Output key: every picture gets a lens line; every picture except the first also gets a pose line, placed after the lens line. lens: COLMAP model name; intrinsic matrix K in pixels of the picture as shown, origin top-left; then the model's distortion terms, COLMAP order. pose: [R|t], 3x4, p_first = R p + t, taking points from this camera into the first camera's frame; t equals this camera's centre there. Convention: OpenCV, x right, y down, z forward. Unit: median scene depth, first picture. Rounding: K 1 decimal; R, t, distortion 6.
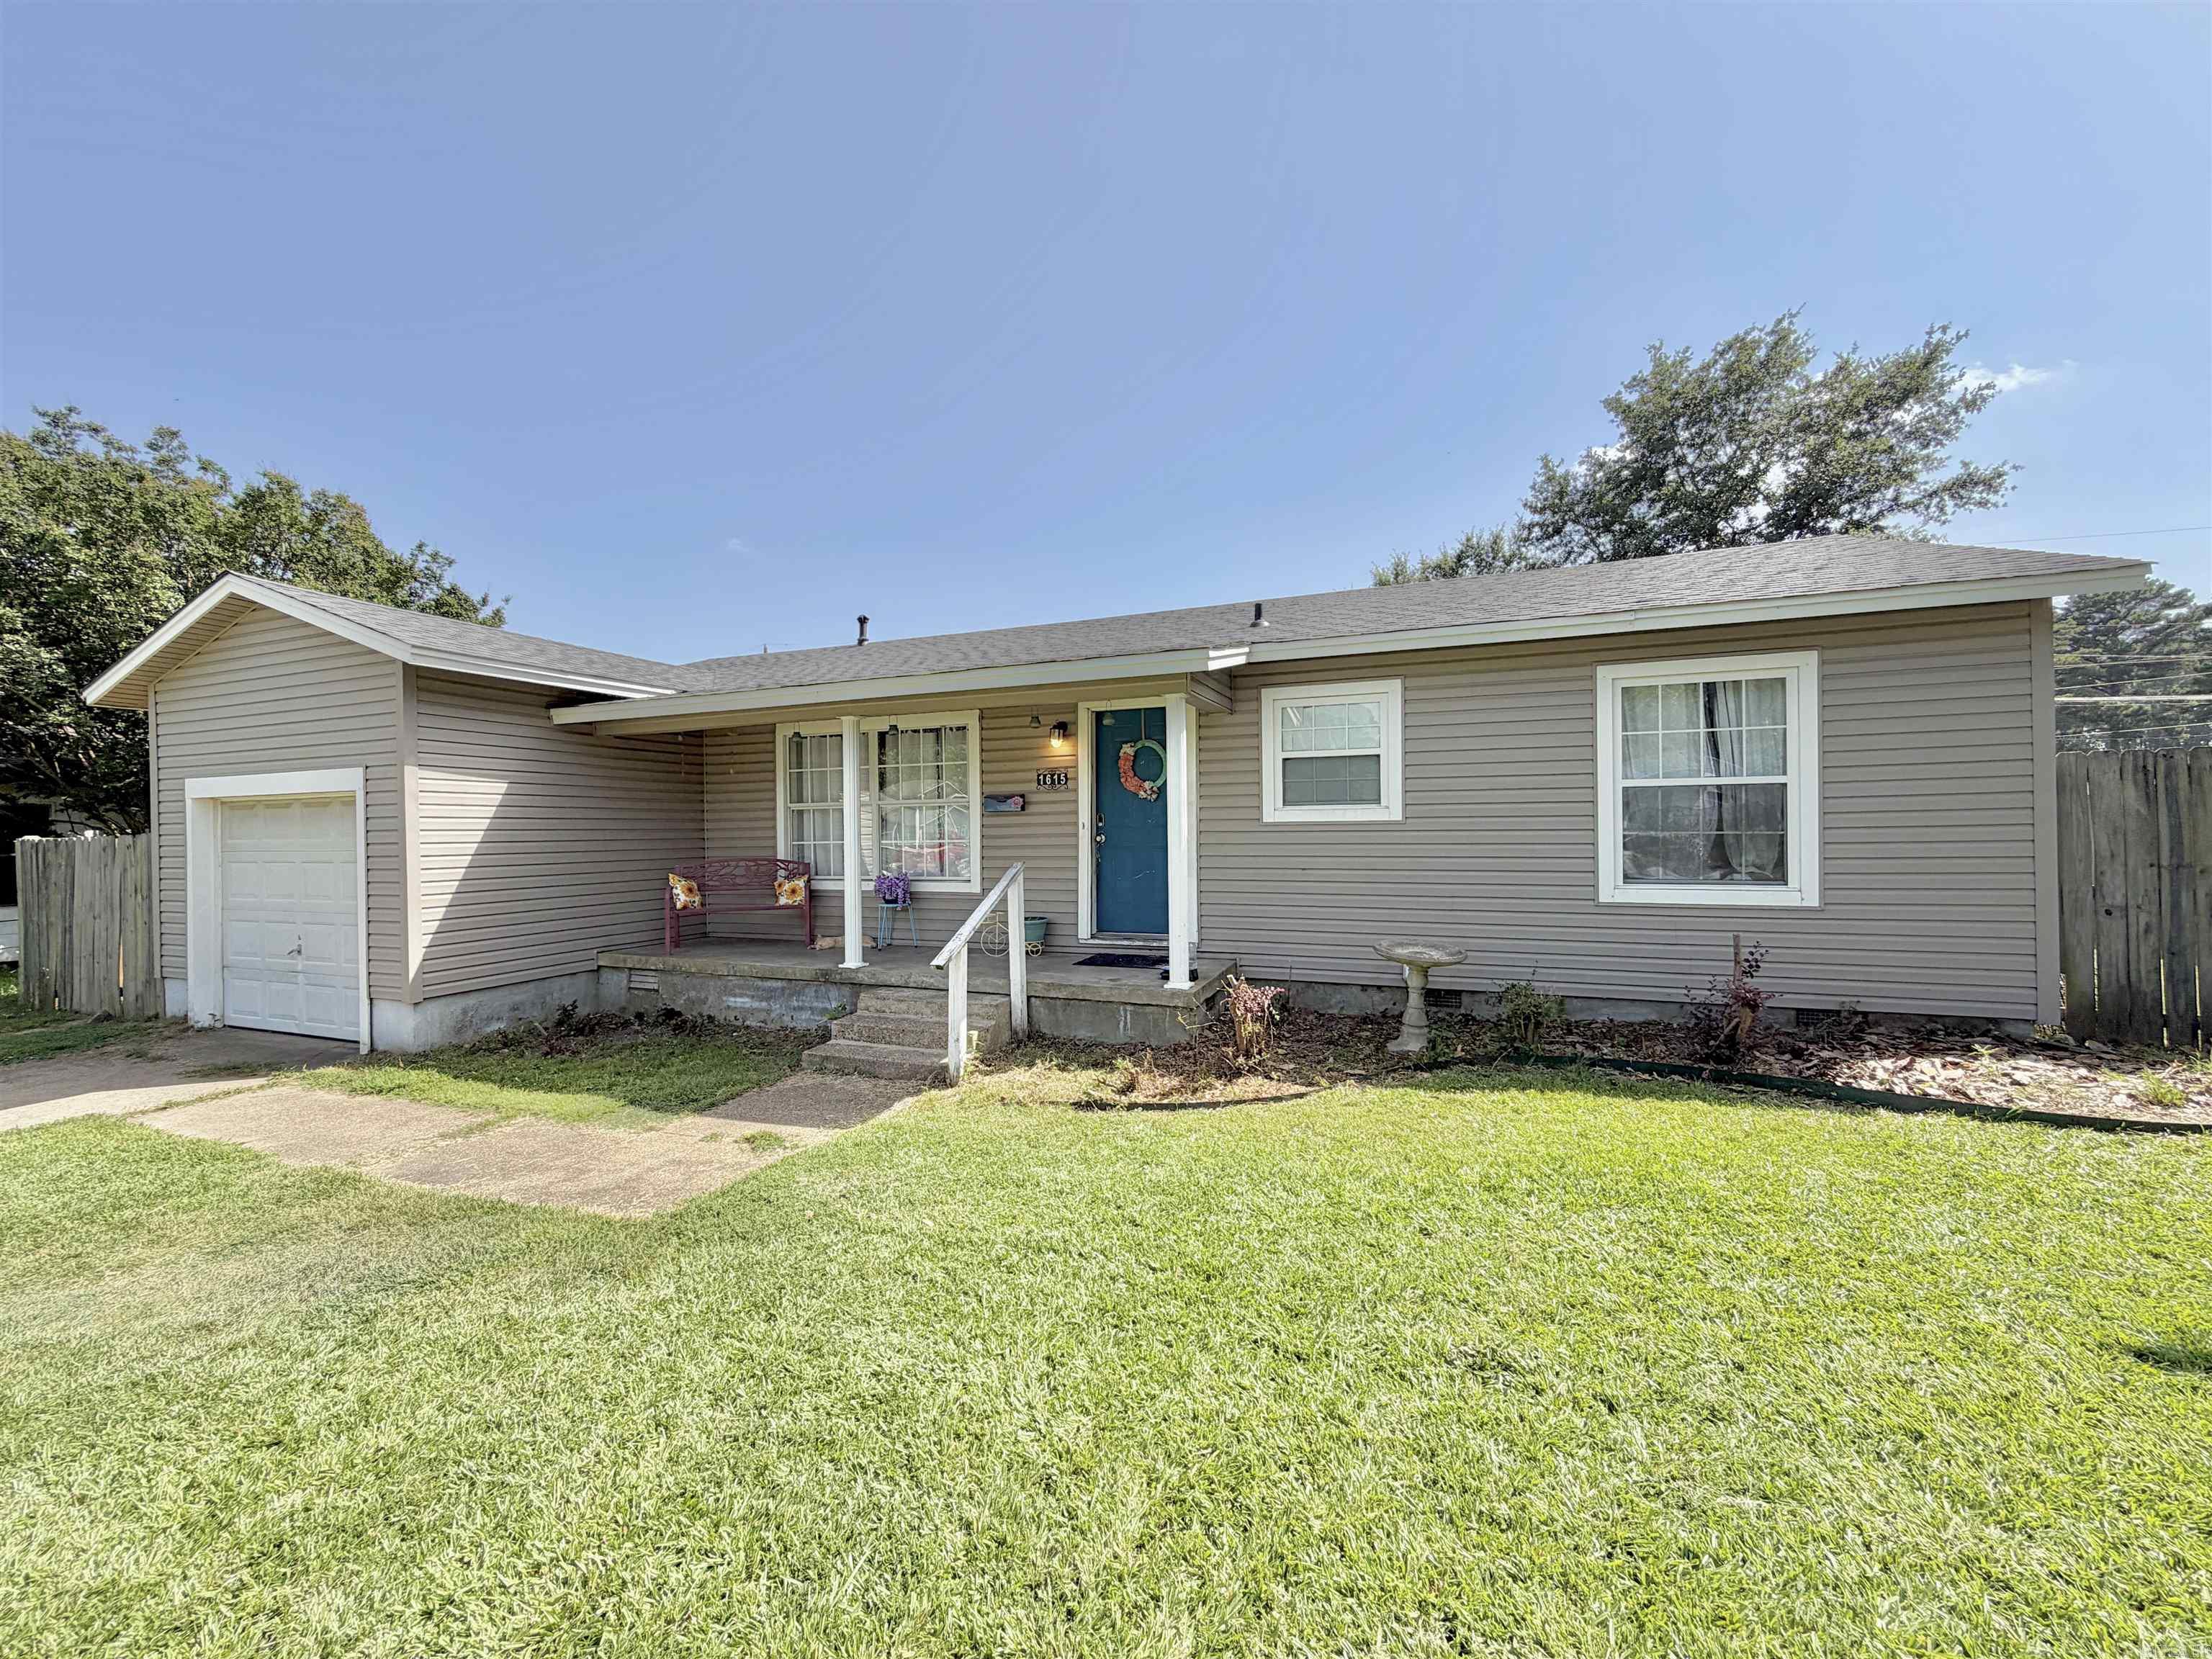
lens RADIAL K [[882.0, 0, 1100.0], [0, 882.0, 829.1], [0, 0, 1]] dist [-0.000797, 0.000231]
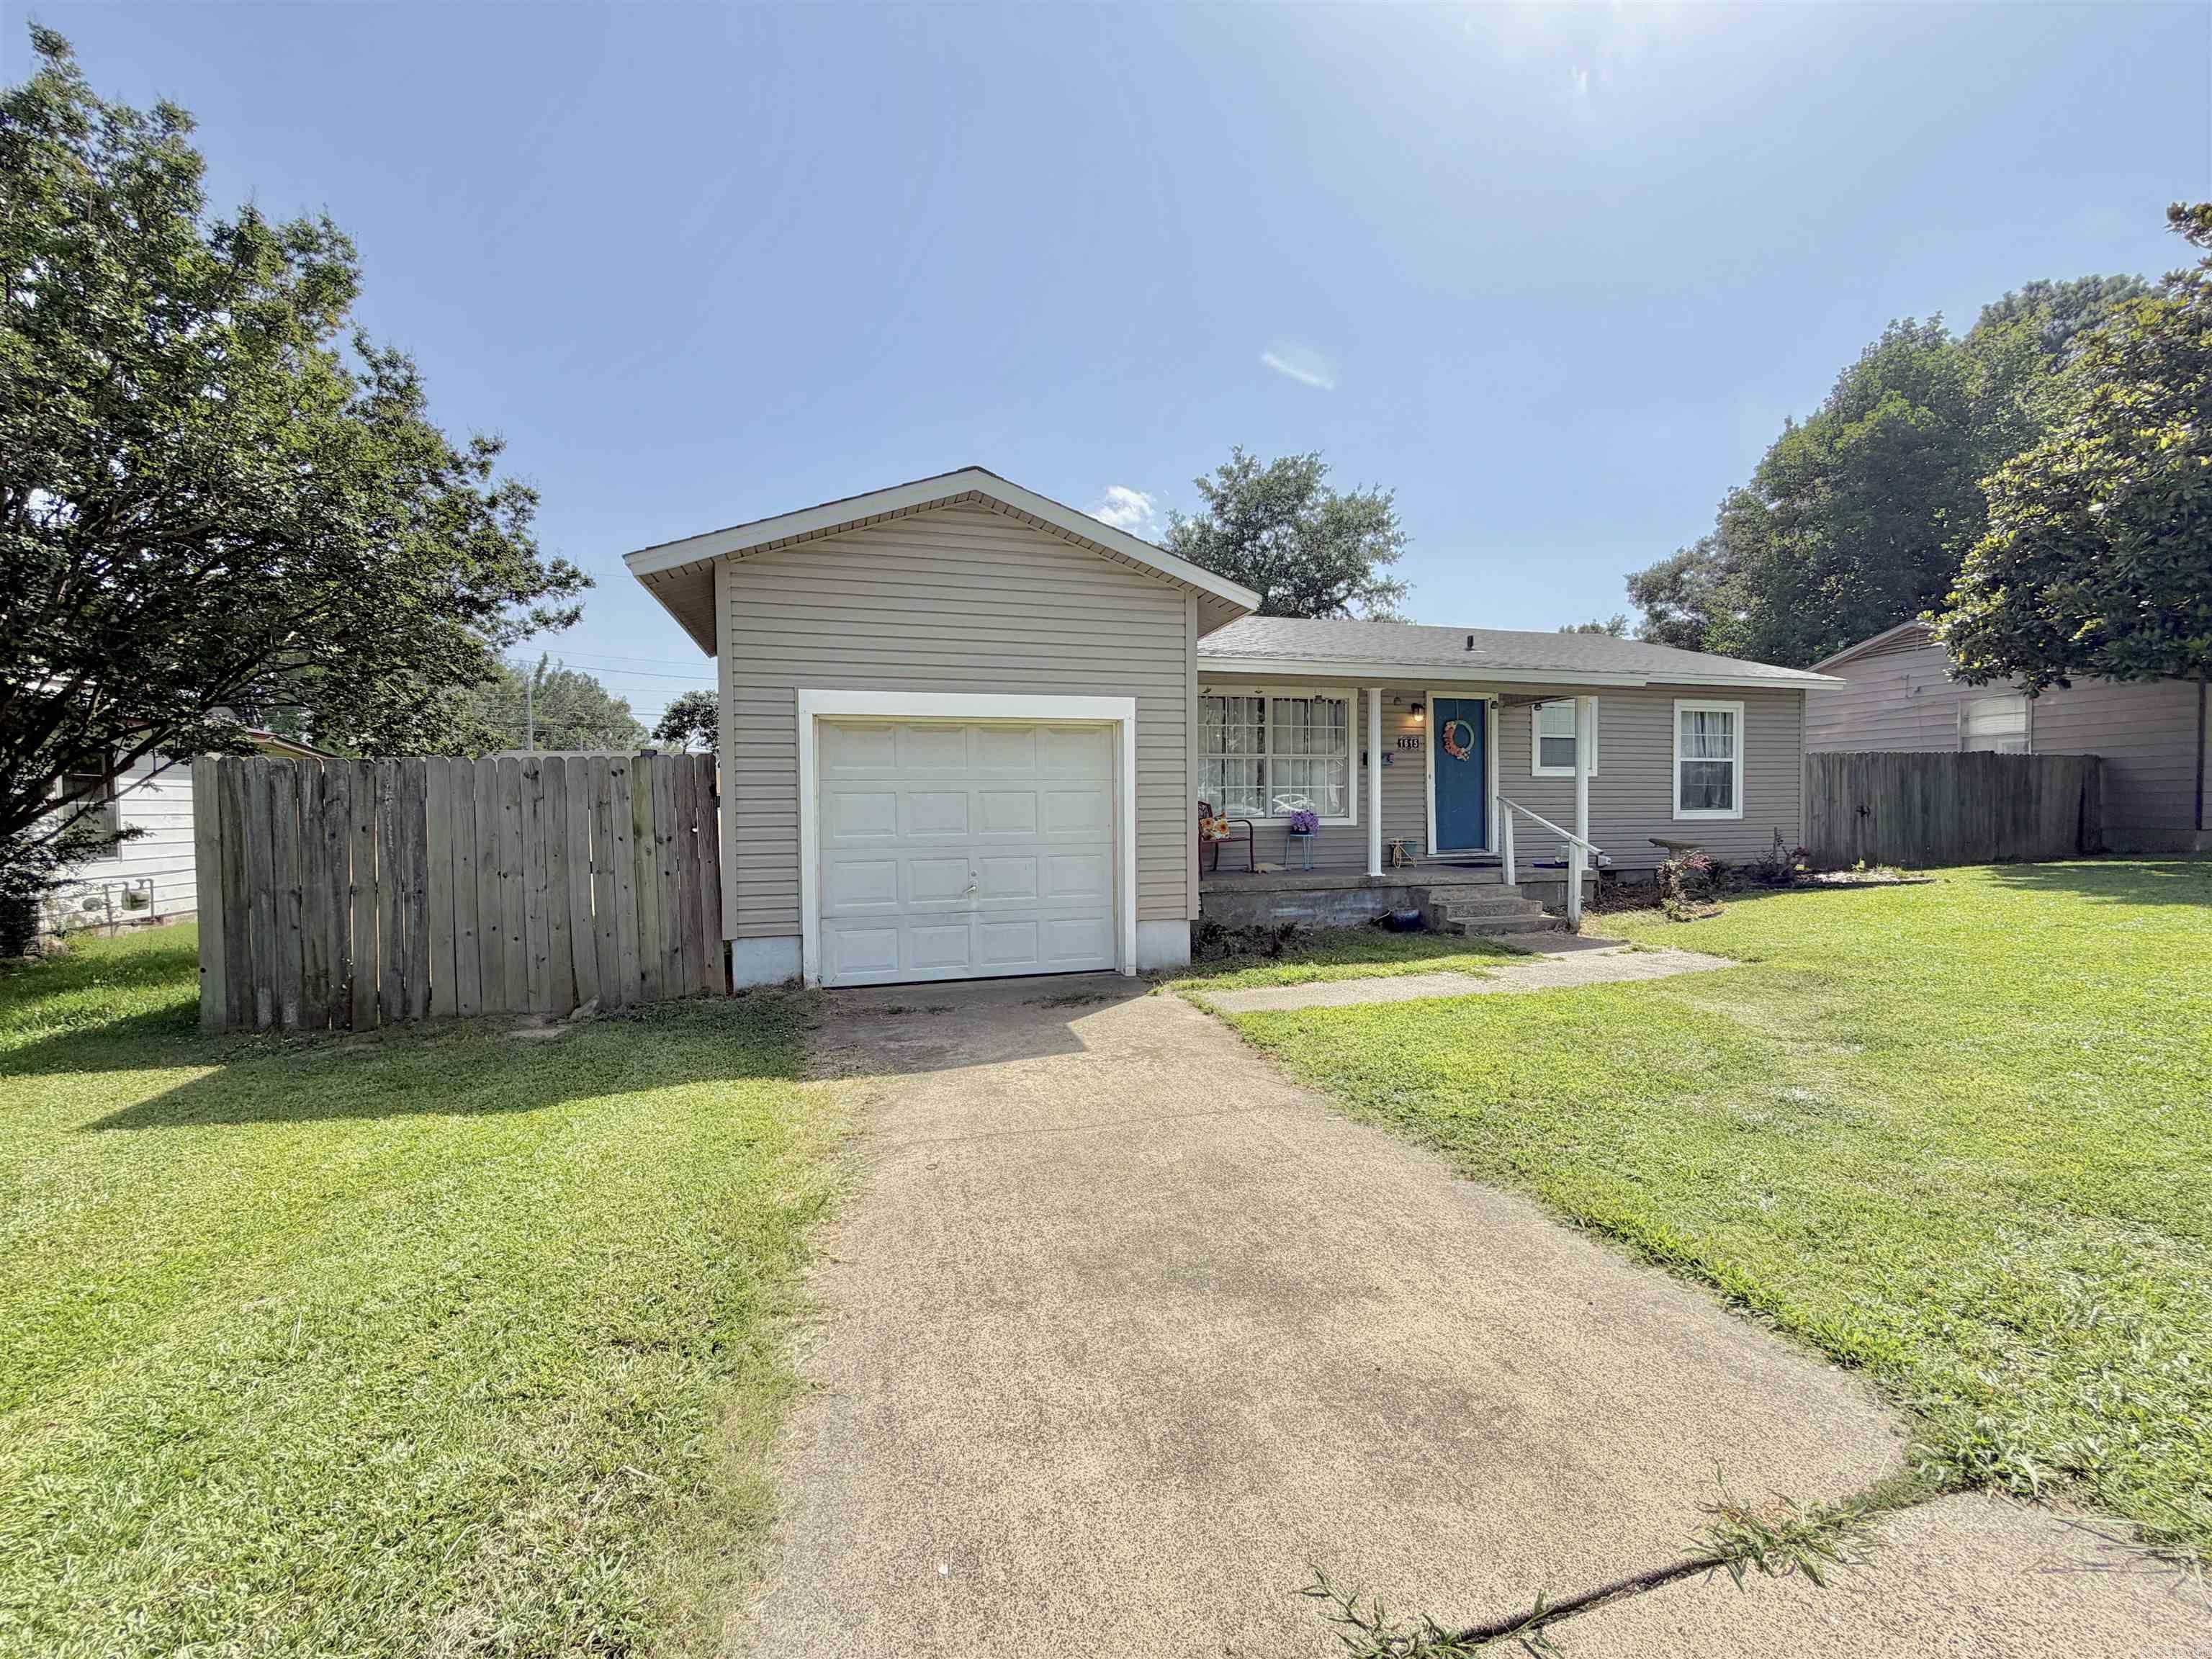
lens RADIAL K [[868.7, 0, 1106.7], [0, 868.7, 833.5], [0, 0, 1]] dist [0.001049, 0.000106]
pose [[0.789016, -0.012961, 0.614236, -1.358712], [-0.001531, 0.999733, 0.023062, 0.059724], [-0.614370, -0.019137, 0.788786, 0.201638]]
